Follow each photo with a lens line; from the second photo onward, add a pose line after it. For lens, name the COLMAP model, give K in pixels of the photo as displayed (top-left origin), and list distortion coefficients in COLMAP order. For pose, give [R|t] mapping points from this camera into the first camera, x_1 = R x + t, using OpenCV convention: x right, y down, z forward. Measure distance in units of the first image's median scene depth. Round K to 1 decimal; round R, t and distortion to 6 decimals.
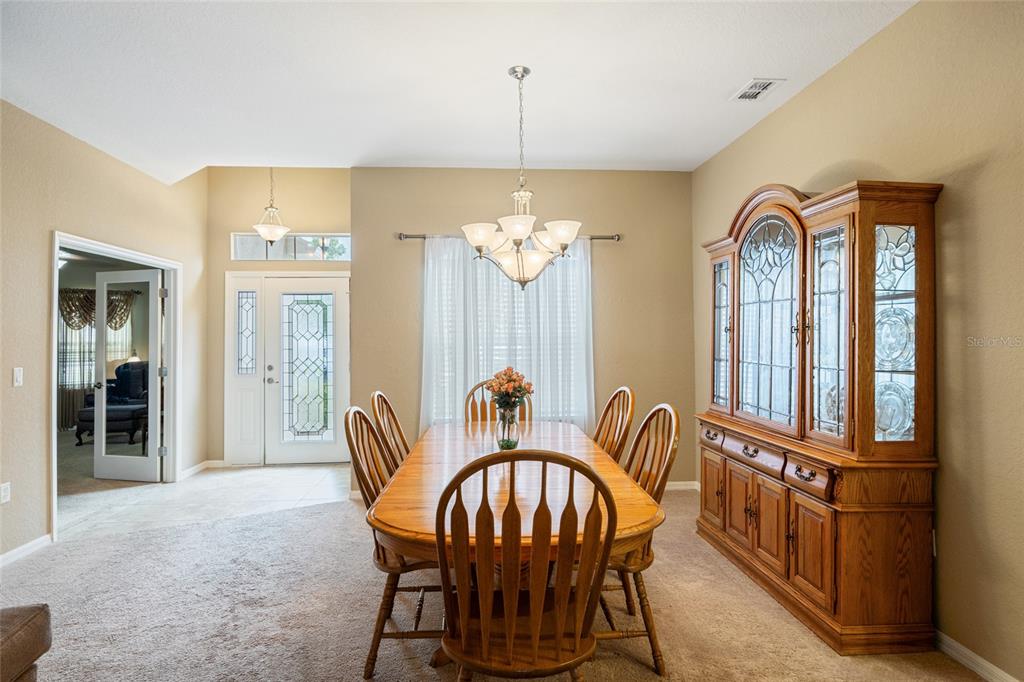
lens RADIAL K [[553.0, 0, 512.3], [0, 553.0, 336.8], [0, 0, 1]] dist [-0.000980, 0.001421]
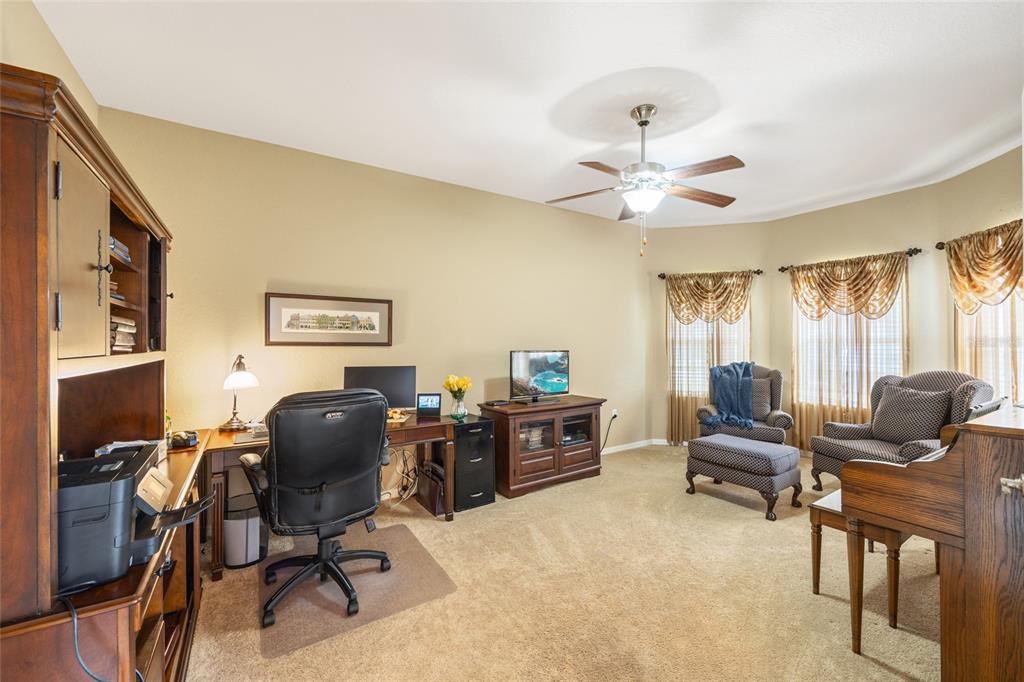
lens RADIAL K [[409.3, 0, 512.3], [0, 409.3, 336.8], [0, 0, 1]] dist [-0.001149, -0.000257]
pose [[0.474905, -0.009330, -0.879987, -0.385723], [0.007199, 0.999952, -0.006717, 0.007201], [0.880008, -0.003145, 0.474949, 0.495049]]
